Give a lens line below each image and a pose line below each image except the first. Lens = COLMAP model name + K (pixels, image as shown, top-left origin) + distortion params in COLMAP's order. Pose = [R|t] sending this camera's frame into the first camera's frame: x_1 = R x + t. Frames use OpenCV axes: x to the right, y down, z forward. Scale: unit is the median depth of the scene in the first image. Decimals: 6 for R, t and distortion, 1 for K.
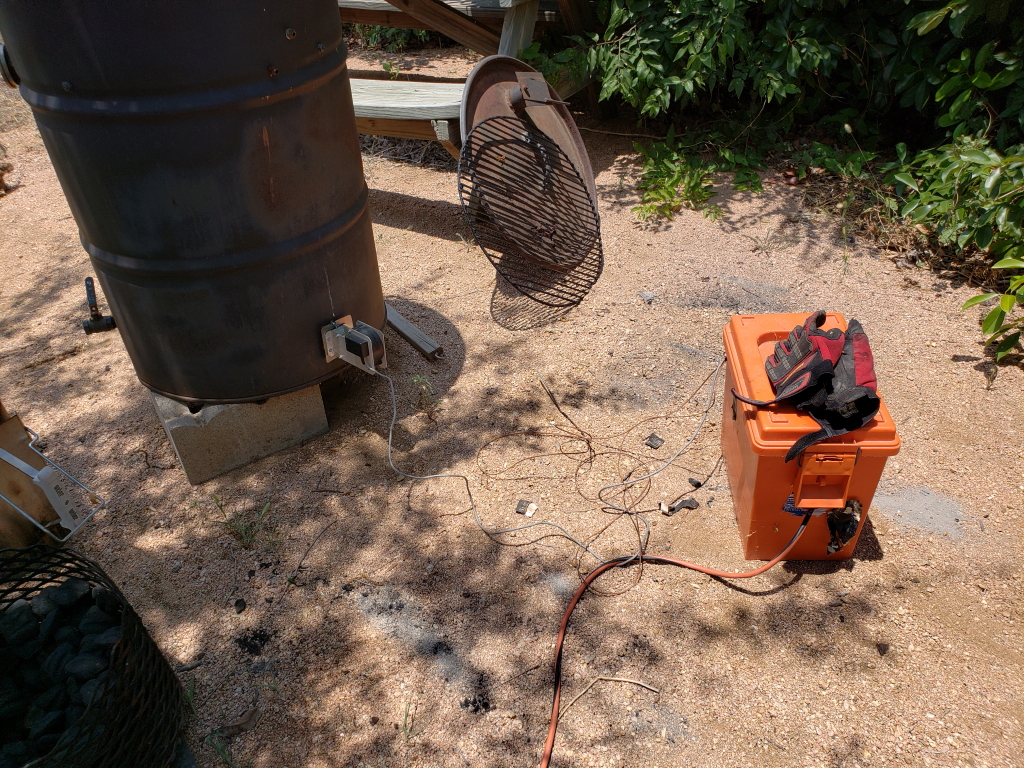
lens RADIAL K [[828.9, 0, 508.6], [0, 828.9, 385.6], [0, 0, 1]] dist [0.023757, -0.011364]
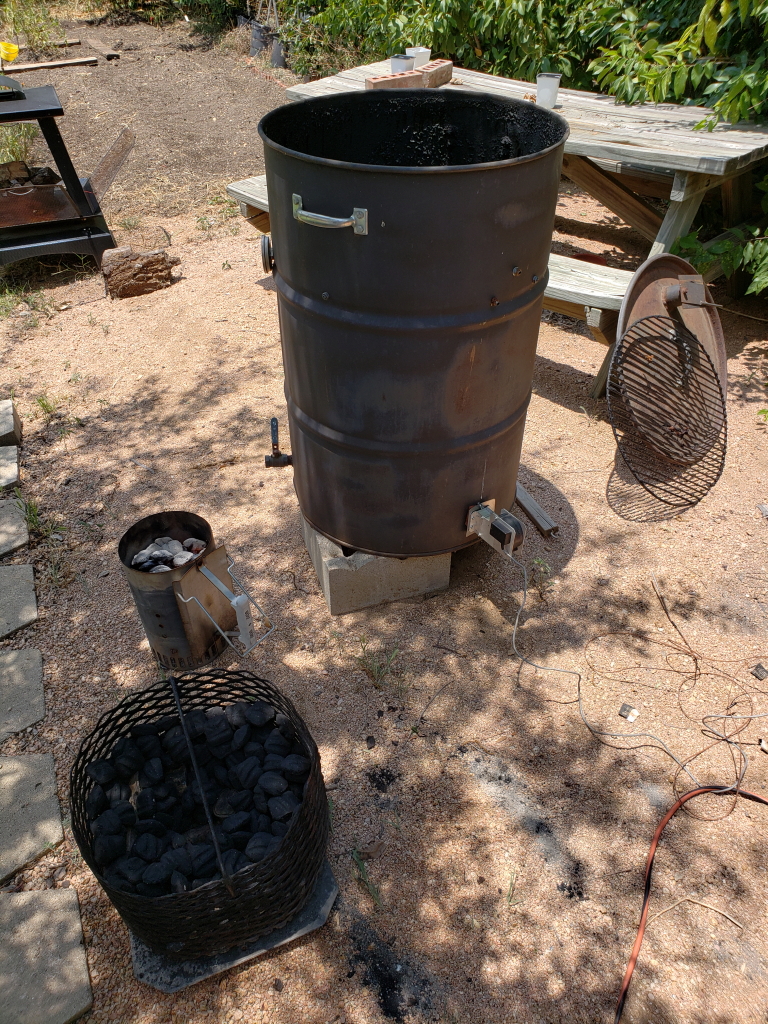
lens RADIAL K [[828.9, 0, 372.3], [0, 828.9, 493.8], [0, 0, 1]] dist [0.023757, -0.011364]
pose [[0.965320, 0.191106, -0.177864, -0.159749], [-0.183002, 0.981214, 0.061062, -0.133684], [0.186193, -0.026395, 0.982159, -0.123858]]
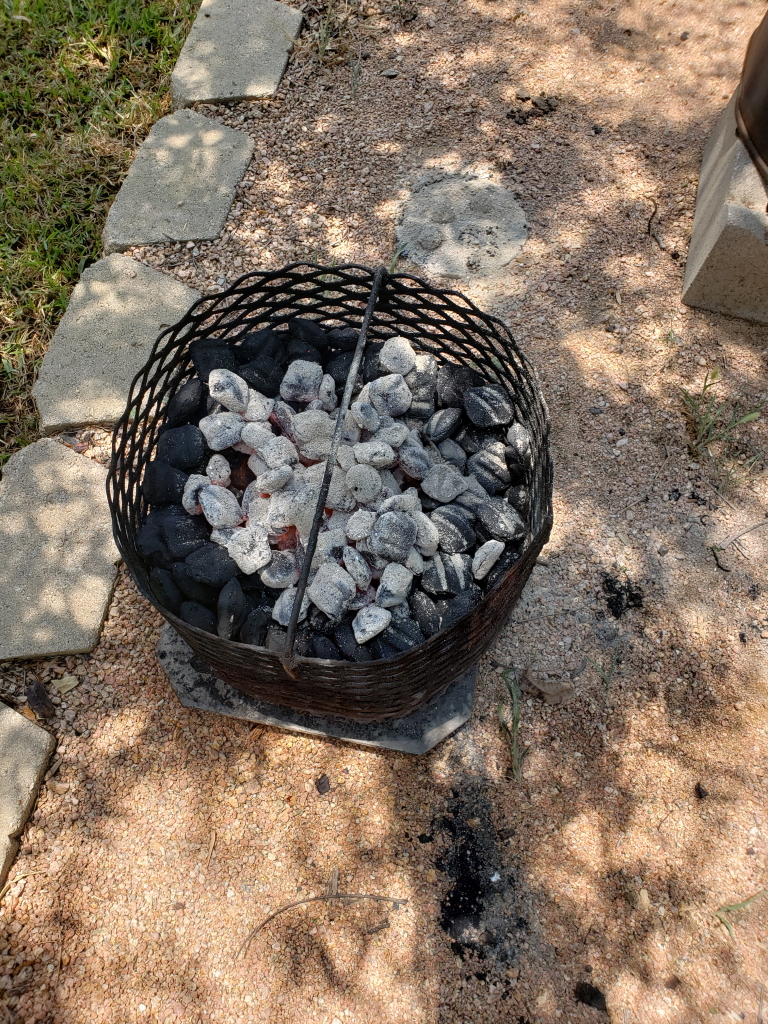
lens RADIAL K [[828.9, 0, 368.8], [0, 828.9, 511.3], [0, 0, 1]] dist [0.023757, -0.011364]
pose [[0.666593, 0.706941, -0.236408, -0.283722], [-0.503312, 0.660788, 0.556808, -0.014354], [0.549846, -0.252177, 0.796289, 0.300698]]
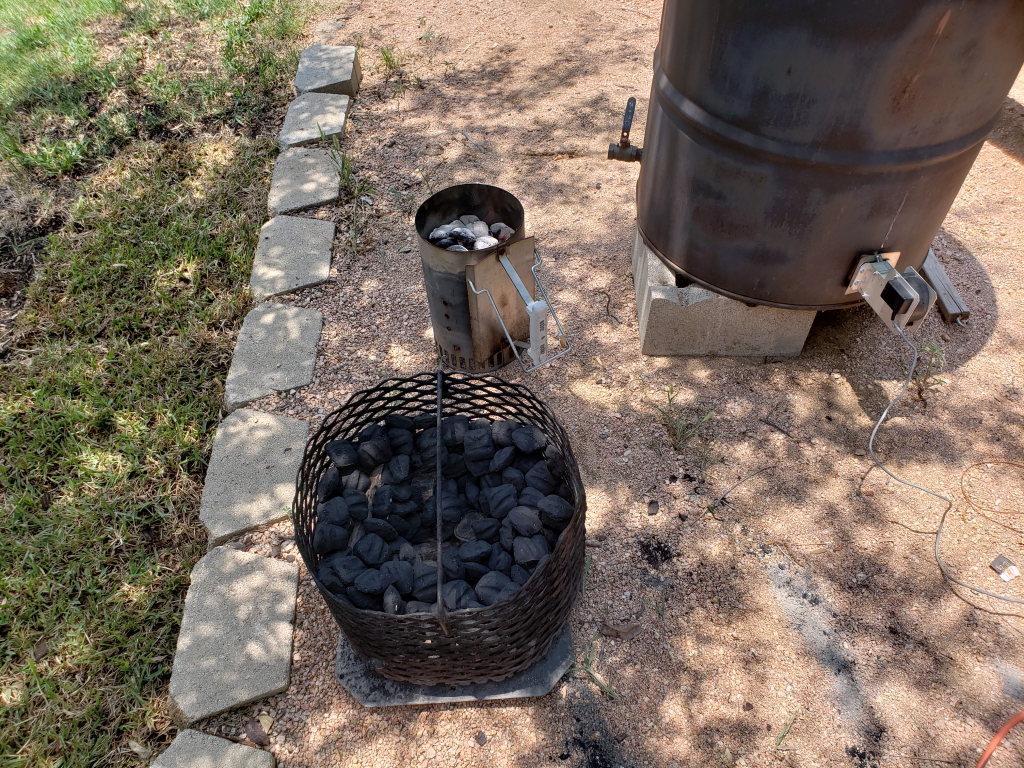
lens RADIAL K [[828.9, 0, 482.9], [0, 828.9, 392.0], [0, 0, 1]] dist [0.023757, -0.011364]
pose [[0.823375, 0.449979, -0.345793, -0.189296], [-0.354178, 0.883552, 0.306422, -0.071205], [0.443409, -0.129828, 0.886867, 0.065495]]
